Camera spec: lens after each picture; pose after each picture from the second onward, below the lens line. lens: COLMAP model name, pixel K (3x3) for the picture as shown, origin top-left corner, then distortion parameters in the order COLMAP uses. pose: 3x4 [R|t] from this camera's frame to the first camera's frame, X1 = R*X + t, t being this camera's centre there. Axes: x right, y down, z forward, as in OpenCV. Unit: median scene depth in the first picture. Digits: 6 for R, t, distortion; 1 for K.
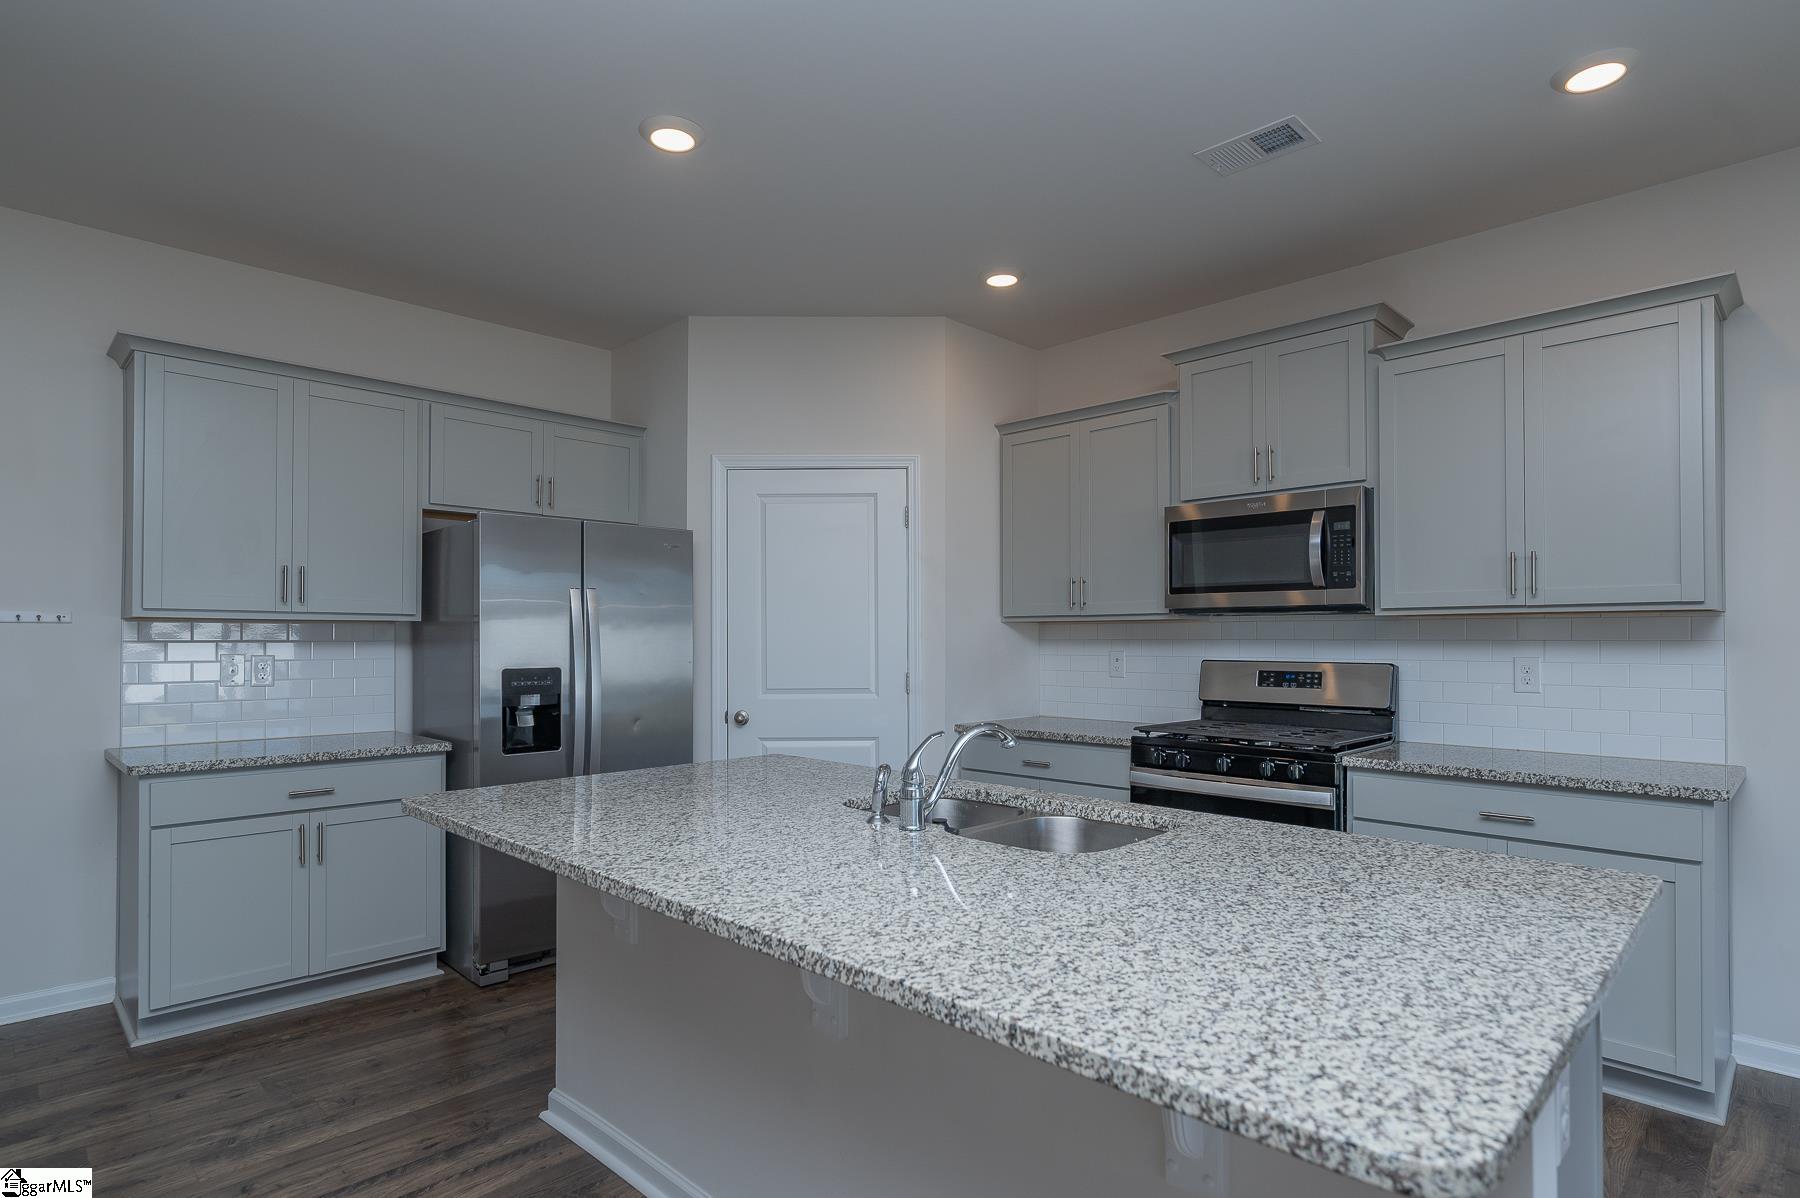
lens RADIAL K [[951.4, 0, 892.0], [0, 951.4, 629.8], [0, 0, 1]] dist [0.037280, -0.000194]
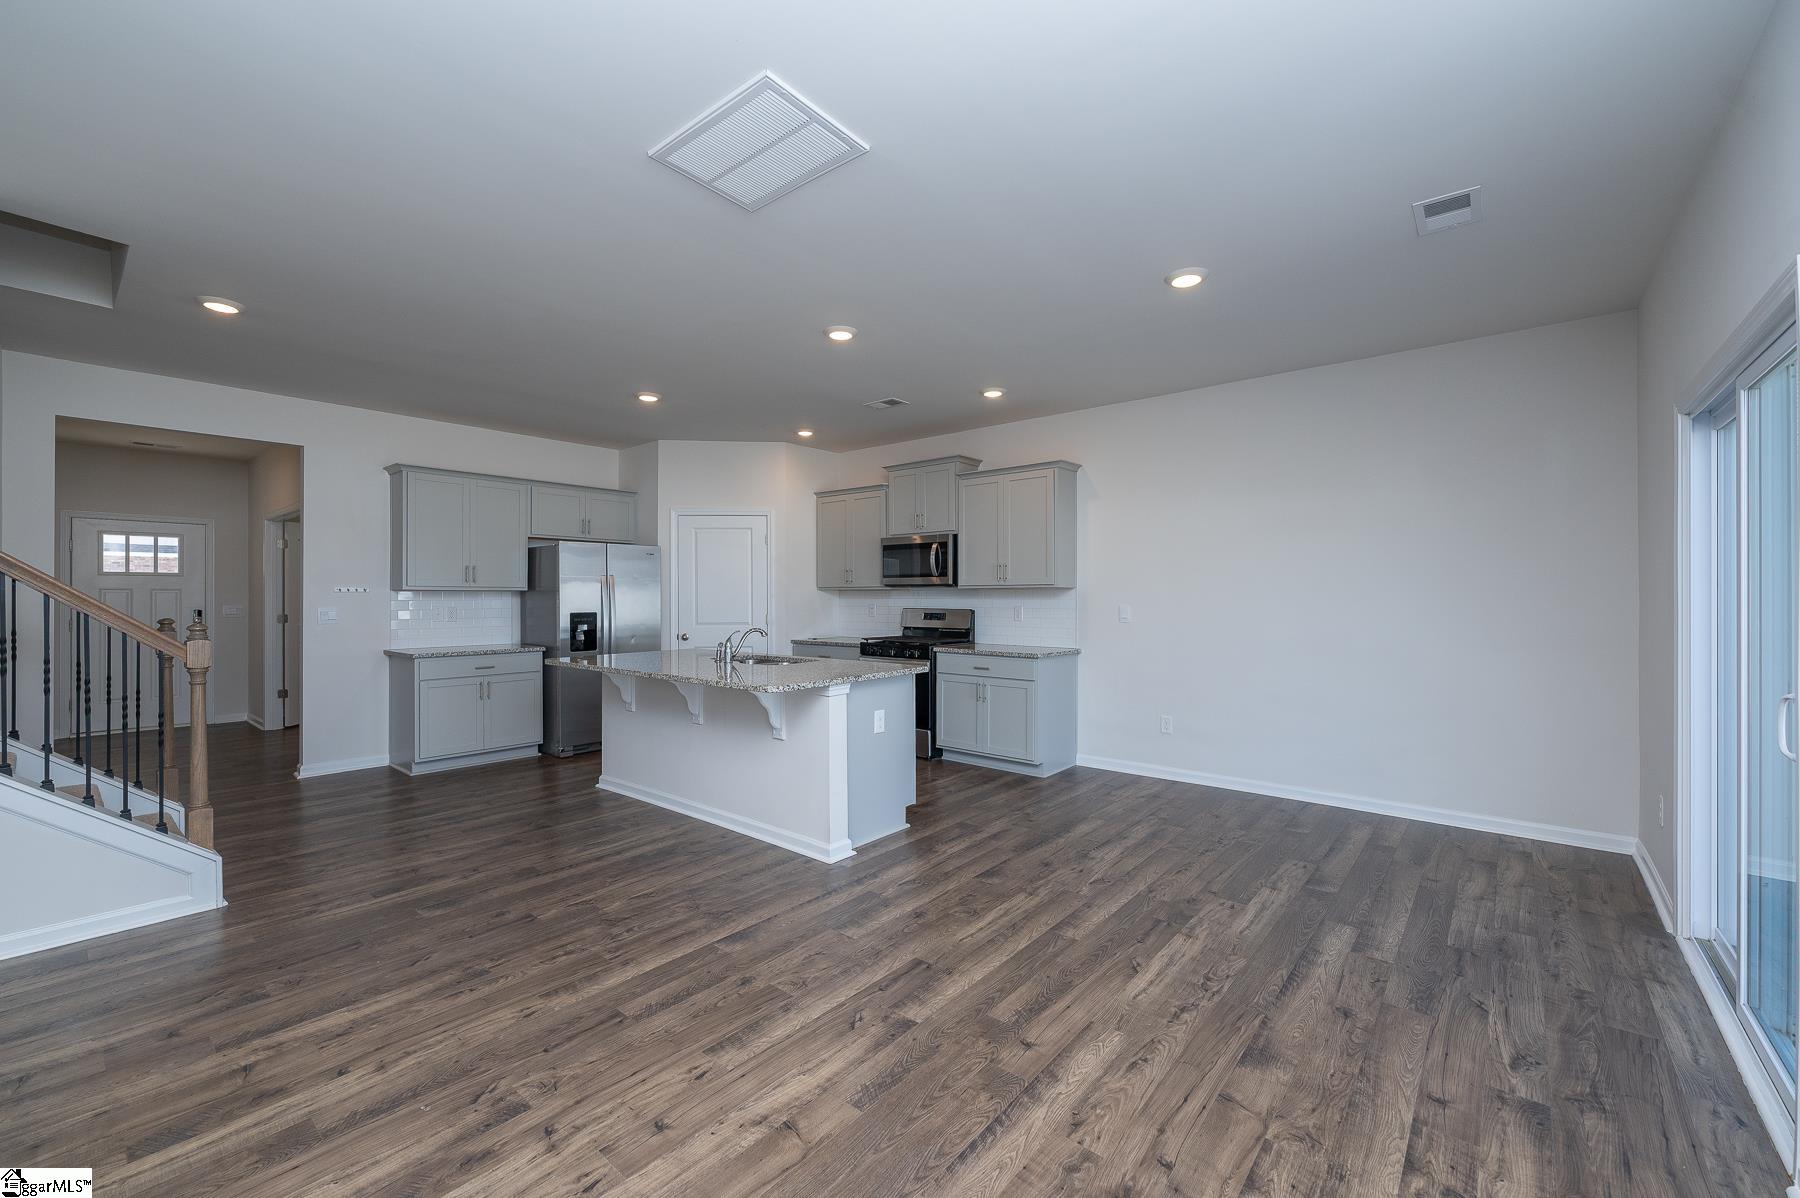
lens RADIAL K [[718.6, 0, 900.0], [0, 718.6, 599.0], [0, 0, 1]] dist [0.001095, 0.000035]
pose [[0.997027, -0.002410, 0.077019, 0.210187], [0.001416, 0.999915, 0.012959, -0.010814], [-0.077043, -0.012811, 0.996945, -0.666977]]
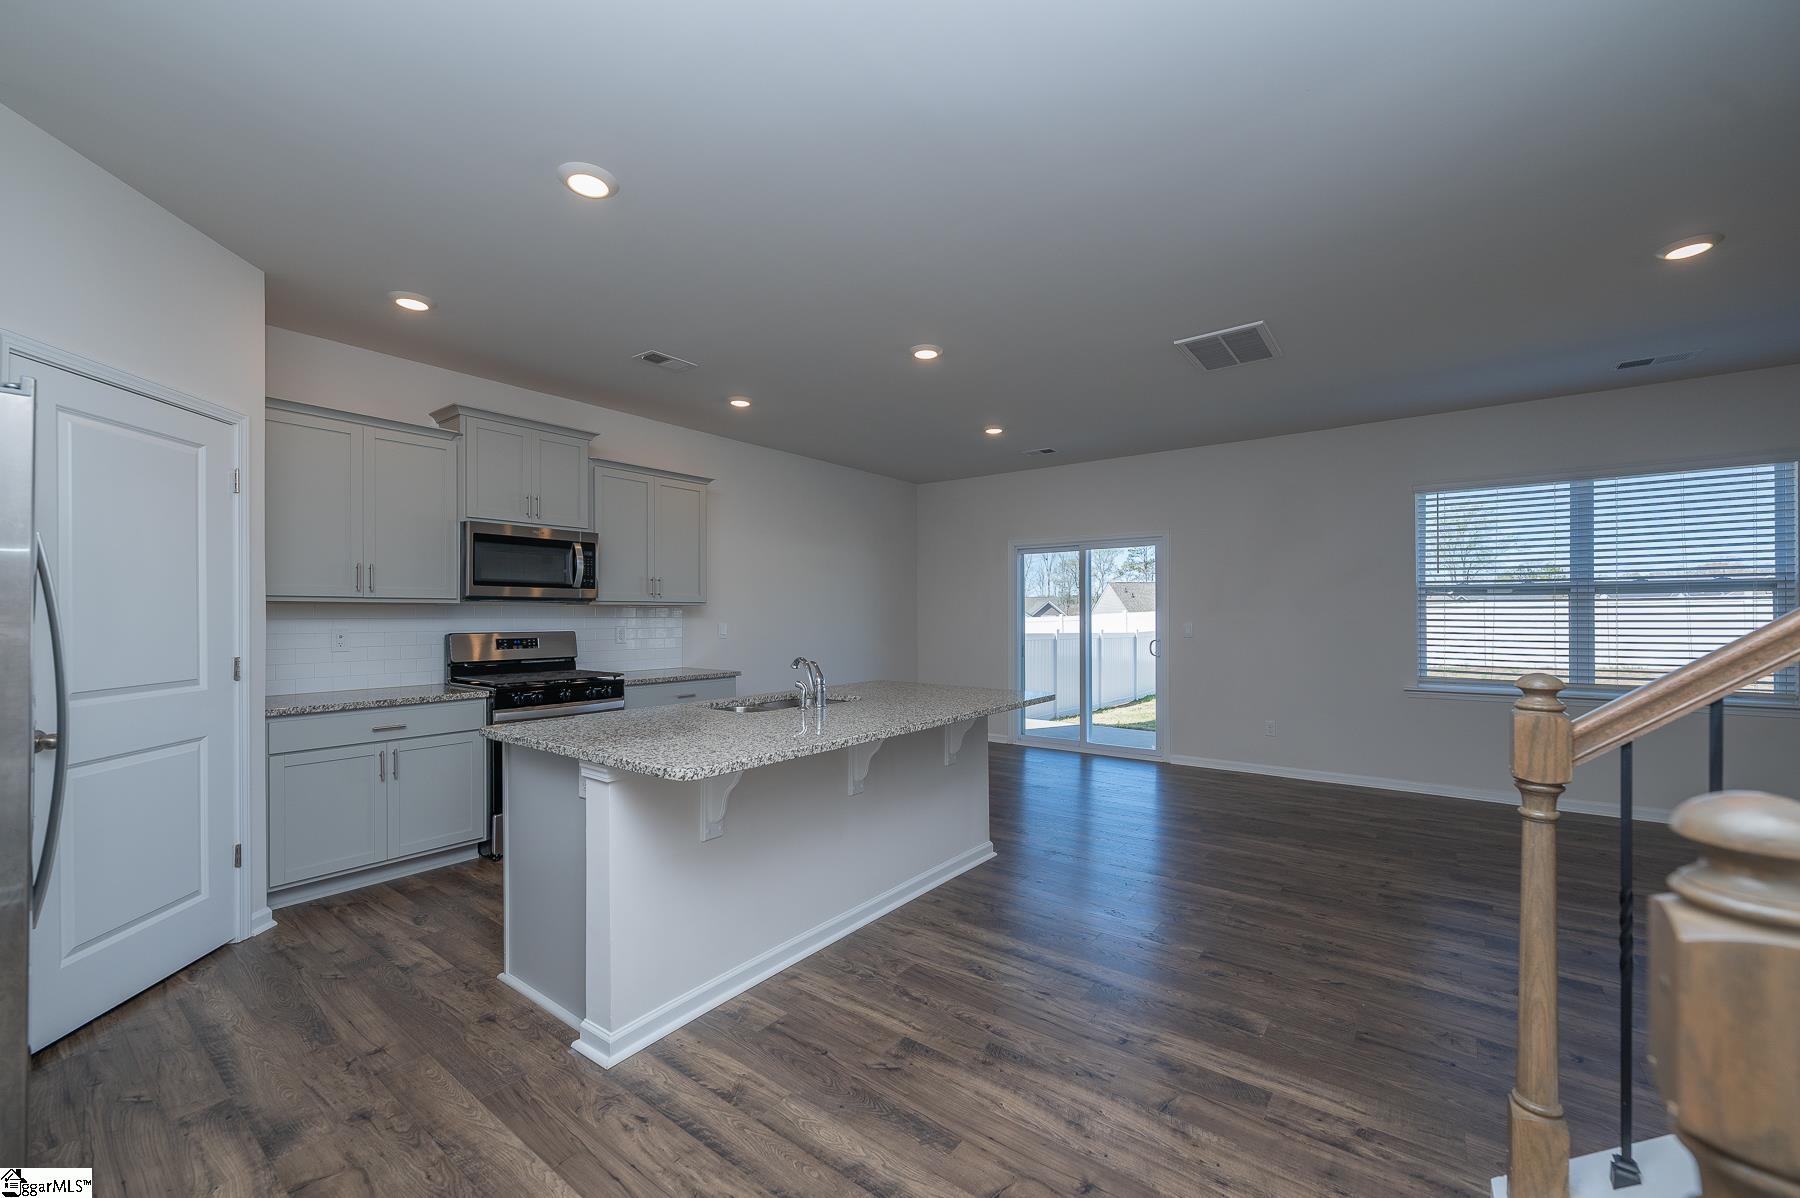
lens RADIAL K [[718.6, 0, 900.0], [0, 718.6, 599.0], [0, 0, 1]] dist [0.001095, 0.000035]
pose [[-0.122507, 0.023073, 0.992199, -0.823149], [-0.003829, 0.999711, -0.023720, 0.004946], [-0.992460, -0.006705, -0.122383, 0.539797]]
